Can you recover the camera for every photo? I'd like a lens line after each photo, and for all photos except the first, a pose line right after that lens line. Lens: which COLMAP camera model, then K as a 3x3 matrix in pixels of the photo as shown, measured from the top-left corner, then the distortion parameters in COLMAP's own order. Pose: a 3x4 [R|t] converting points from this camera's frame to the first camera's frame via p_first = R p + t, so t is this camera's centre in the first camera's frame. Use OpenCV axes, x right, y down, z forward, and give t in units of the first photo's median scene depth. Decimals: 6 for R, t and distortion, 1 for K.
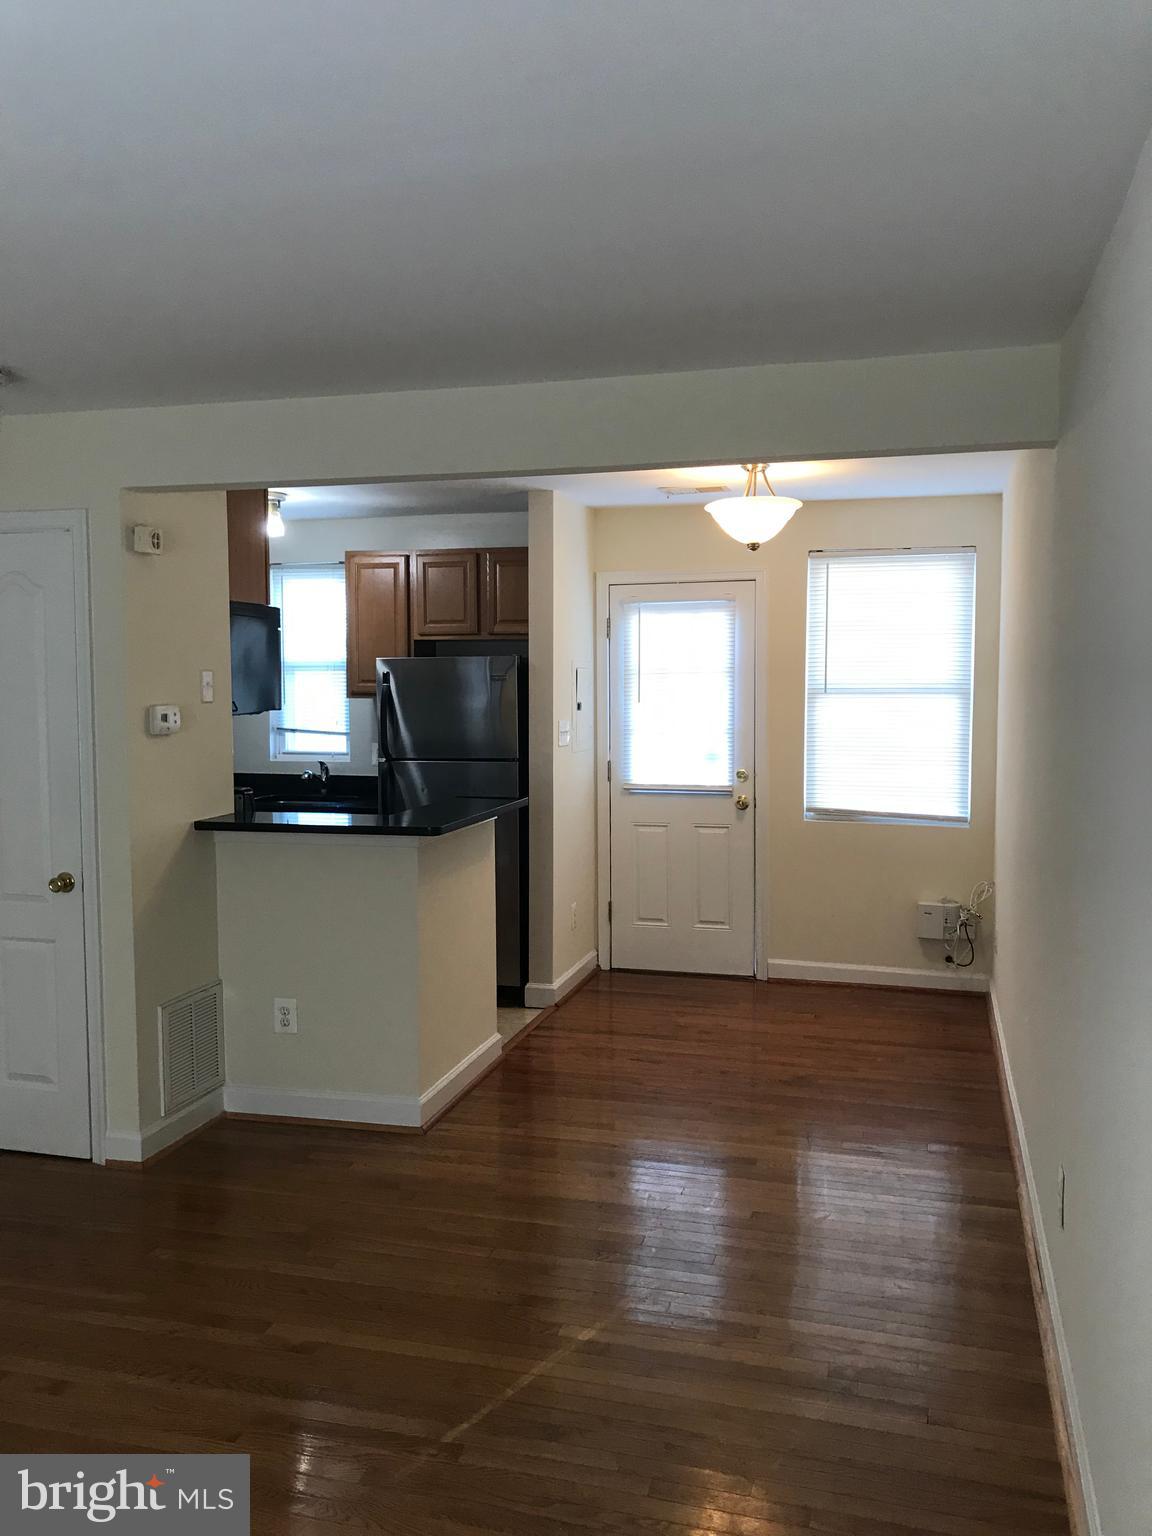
lens RADIAL K [[1261.0, 0, 585.2], [0, 1261.0, 765.0], [0, 0, 1]] dist [0.031510, -0.043817]
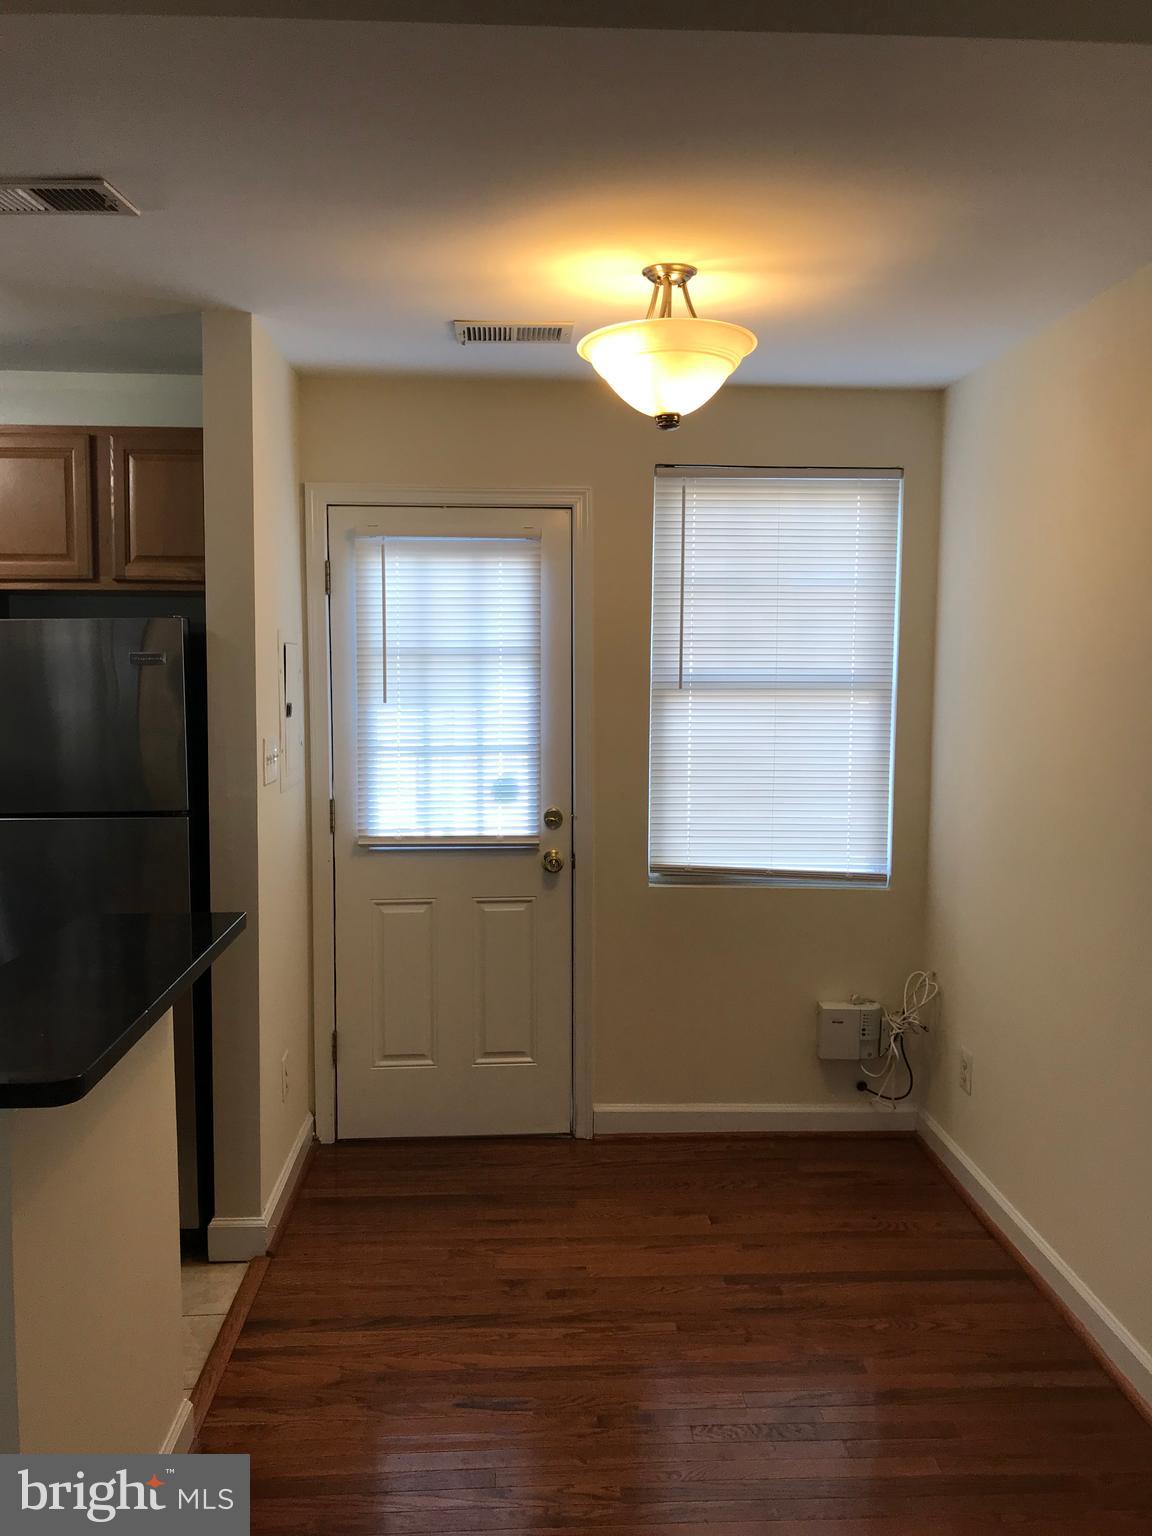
lens RADIAL K [[1261.0, 0, 583.9], [0, 1261.0, 755.6], [0, 0, 1]] dist [0.031510, -0.043817]
pose [[0.945513, -0.015911, 0.325196, -0.064272], [0.013864, 0.999867, 0.008609, -0.028318], [-0.325289, -0.003631, 0.945608, 0.401616]]
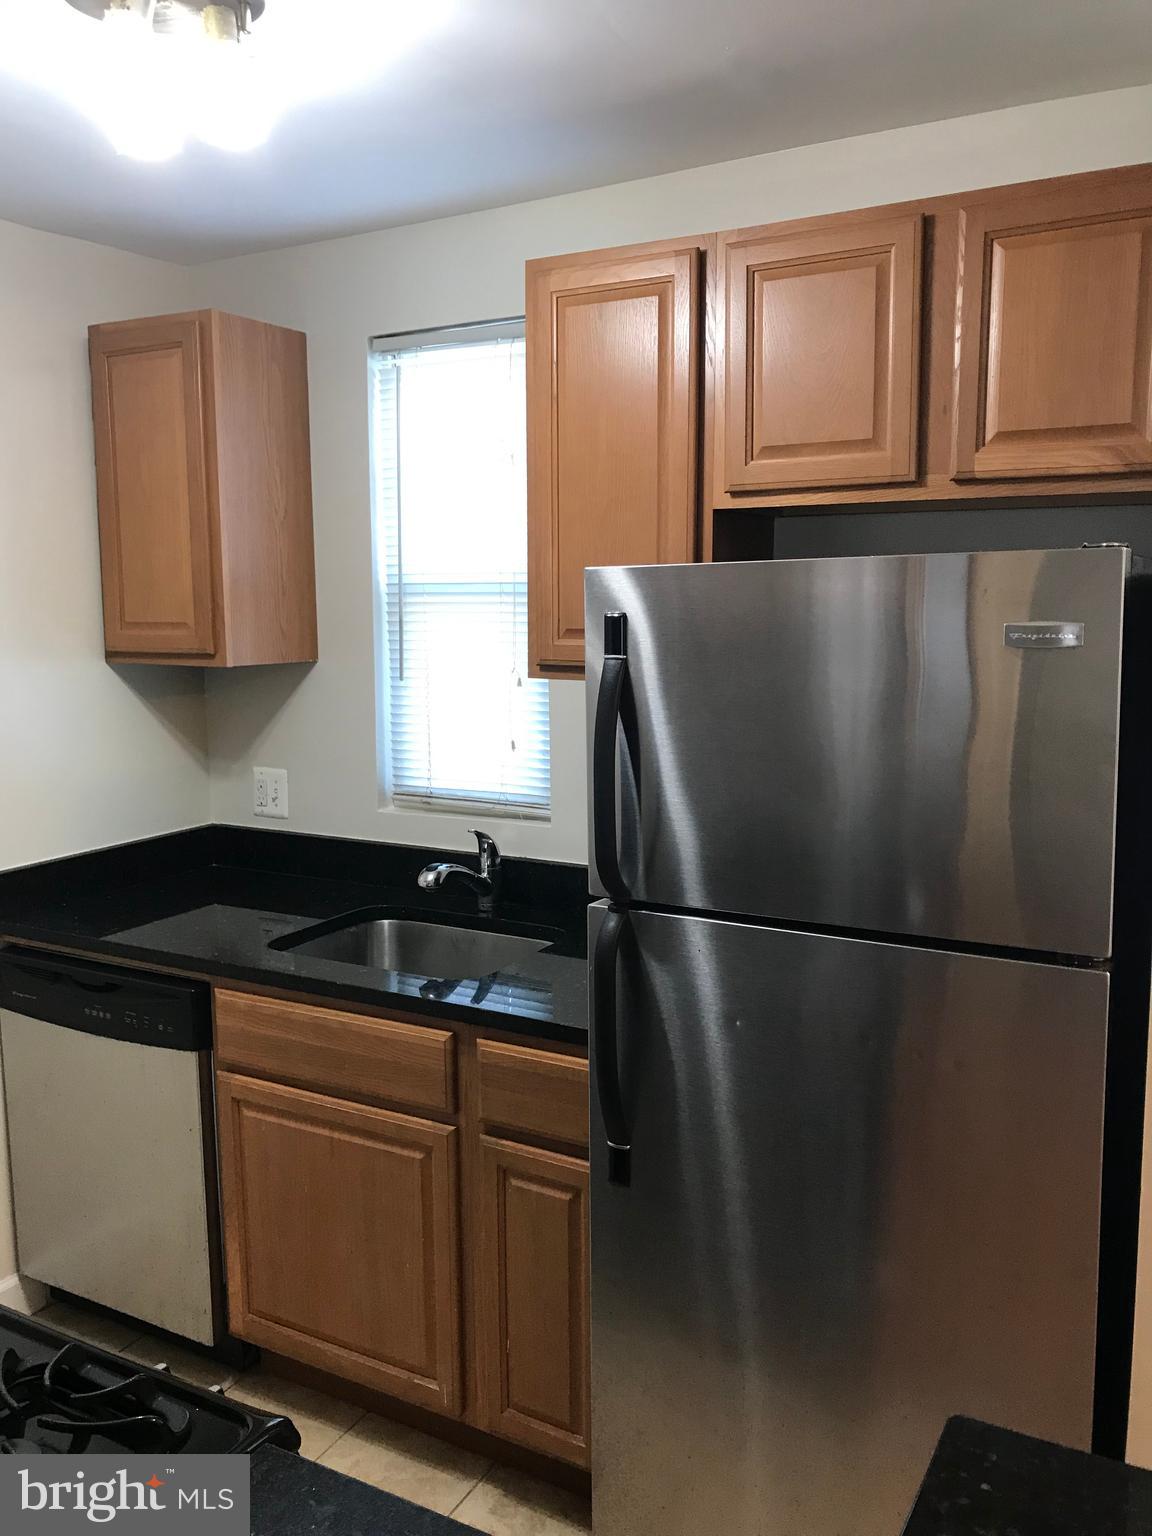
lens RADIAL K [[1261.0, 0, 580.4], [0, 1261.0, 776.5], [0, 0, 1]] dist [0.031510, -0.043817]
pose [[0.971831, 0.028714, -0.233923, -0.091783], [-0.011452, 0.997131, 0.074821, -0.054823], [0.235400, -0.070035, 0.969372, 0.678957]]
